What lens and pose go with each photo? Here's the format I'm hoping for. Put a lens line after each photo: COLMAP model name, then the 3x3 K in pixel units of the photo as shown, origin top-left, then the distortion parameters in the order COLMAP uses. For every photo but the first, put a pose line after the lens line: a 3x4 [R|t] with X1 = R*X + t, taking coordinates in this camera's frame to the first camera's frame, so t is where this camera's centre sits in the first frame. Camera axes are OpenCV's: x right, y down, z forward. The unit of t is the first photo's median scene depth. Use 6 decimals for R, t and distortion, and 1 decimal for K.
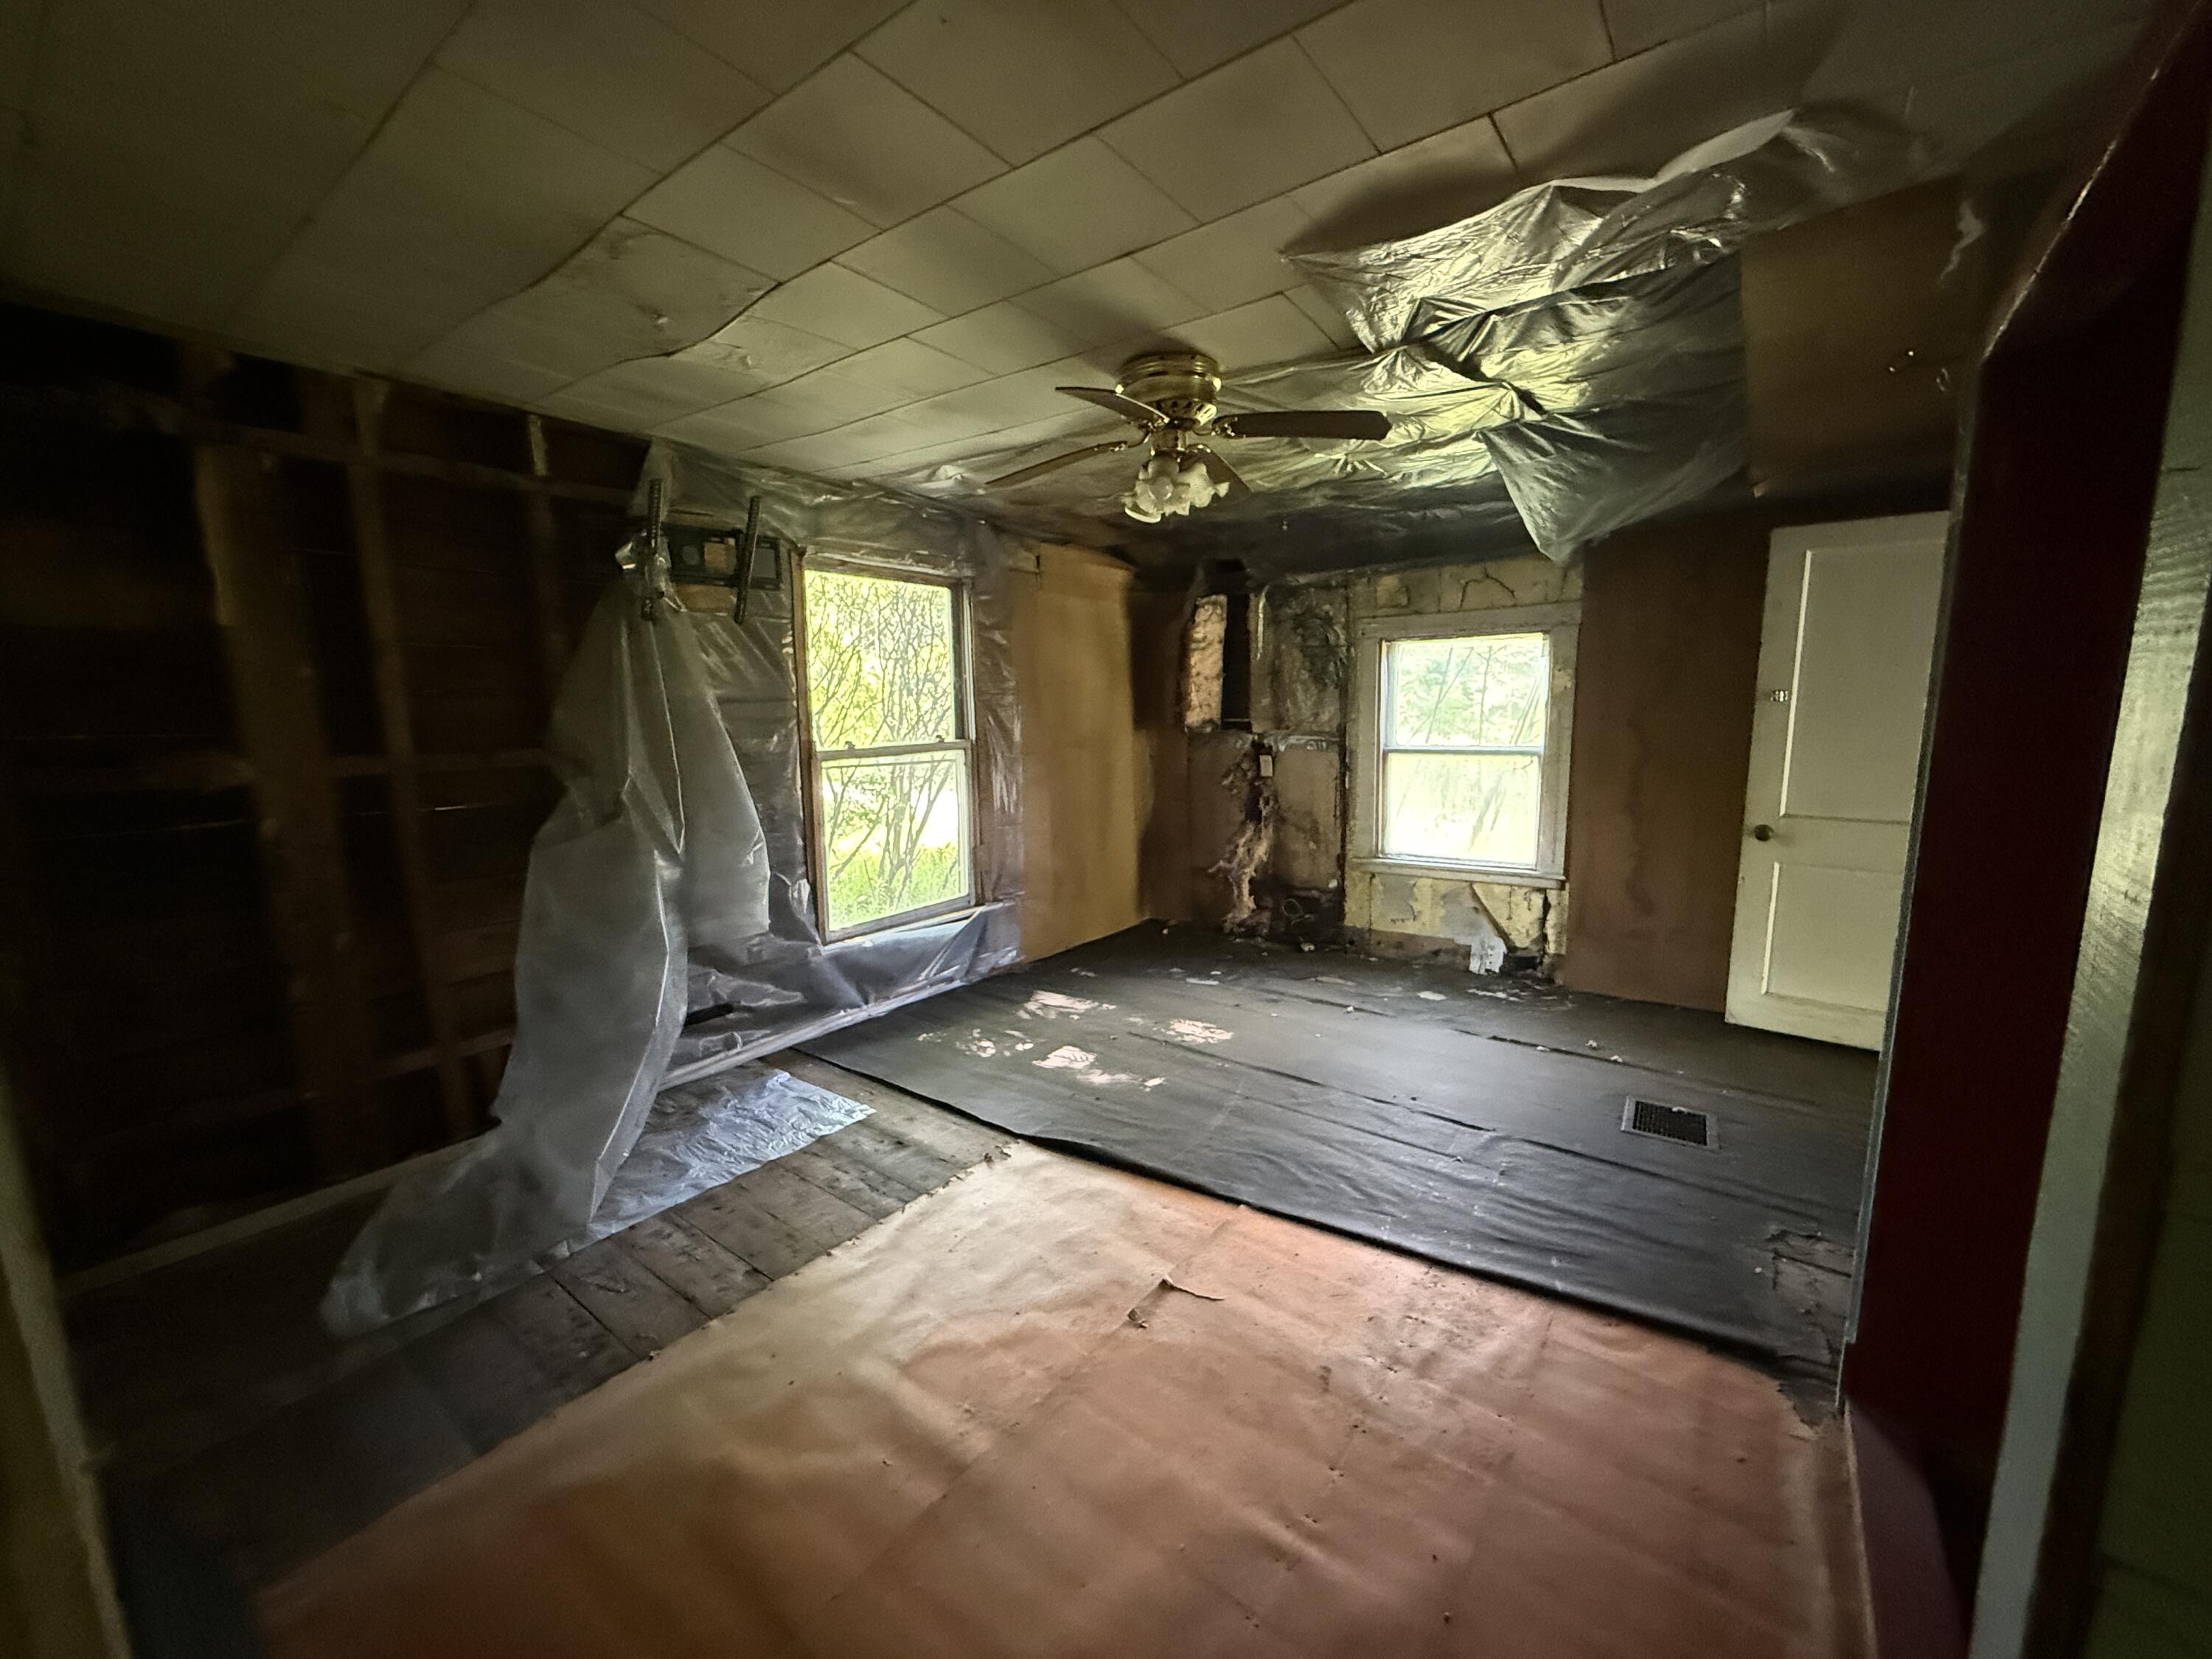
lens RADIAL K [[881.5, 0, 1100.8], [0, 881.5, 830.7], [0, 0, 1]] dist [0.001485, 0.000300]
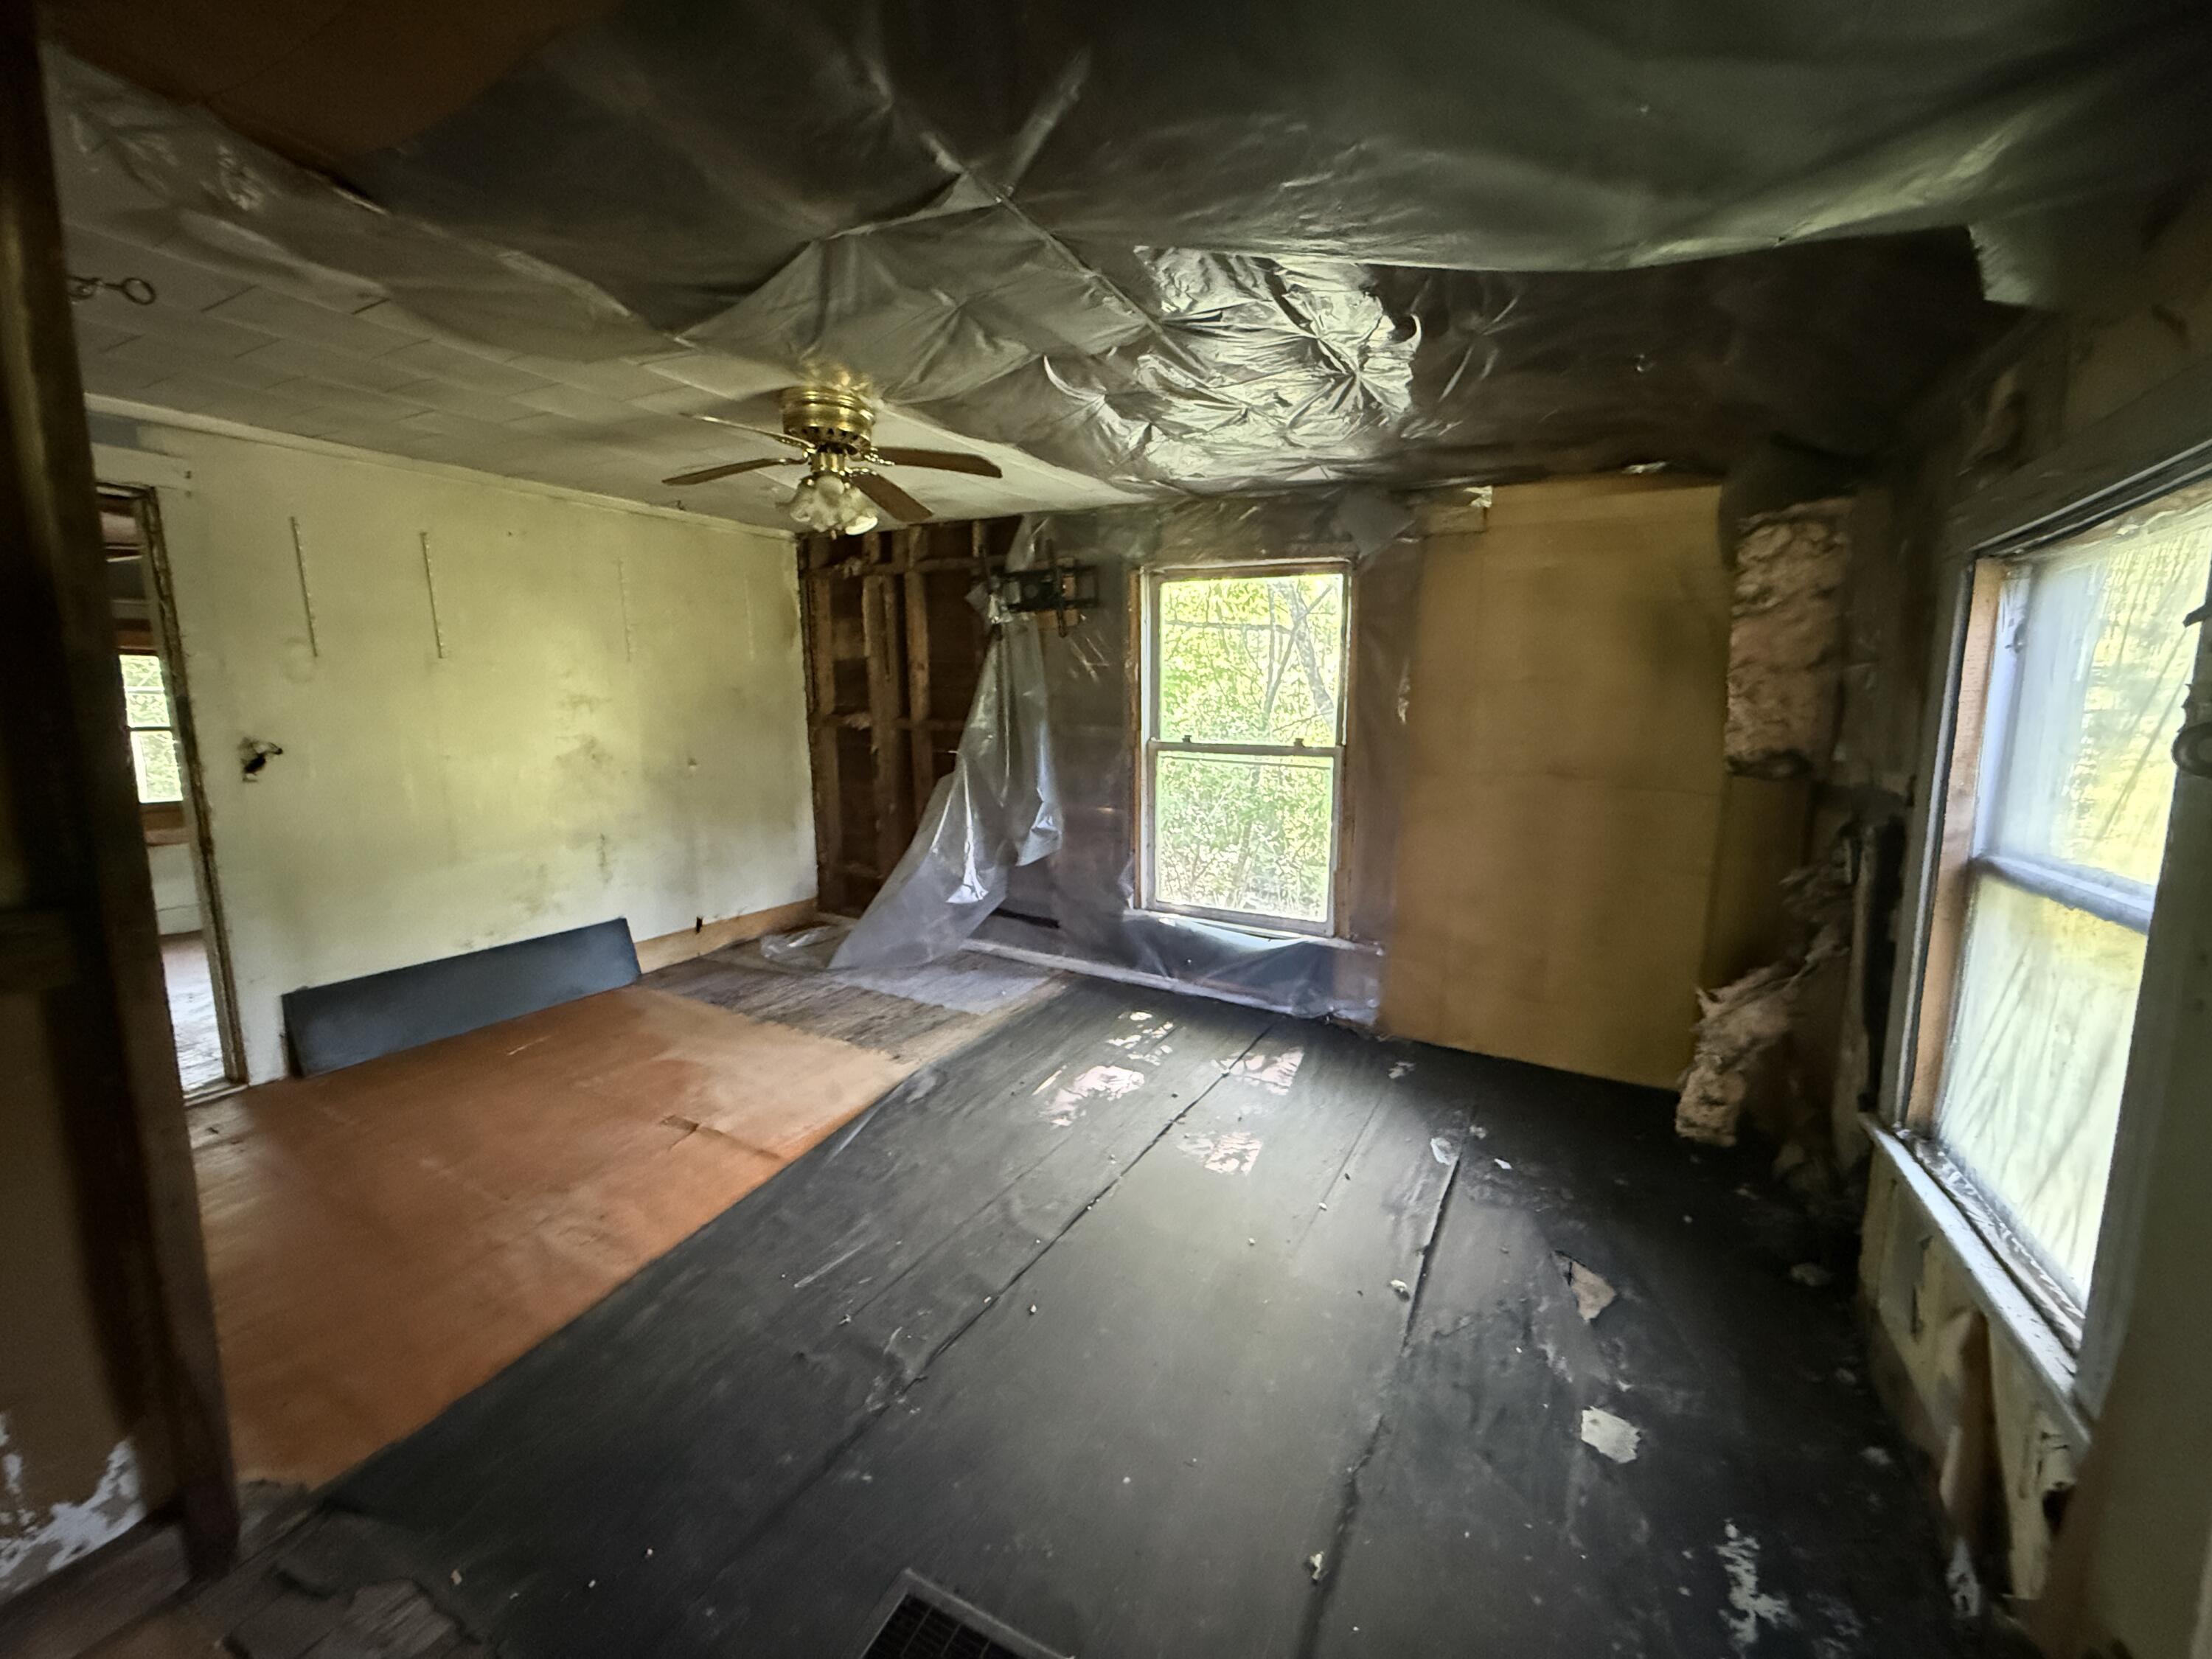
lens RADIAL K [[881.5, 0, 1100.8], [0, 881.5, 830.7], [0, 0, 1]] dist [0.001485, 0.000300]
pose [[0.139302, 0.160391, -0.977174, 0.778324], [-0.165546, 0.976681, 0.136710, -0.116824], [0.976314, 0.142723, 0.162605, 0.734256]]
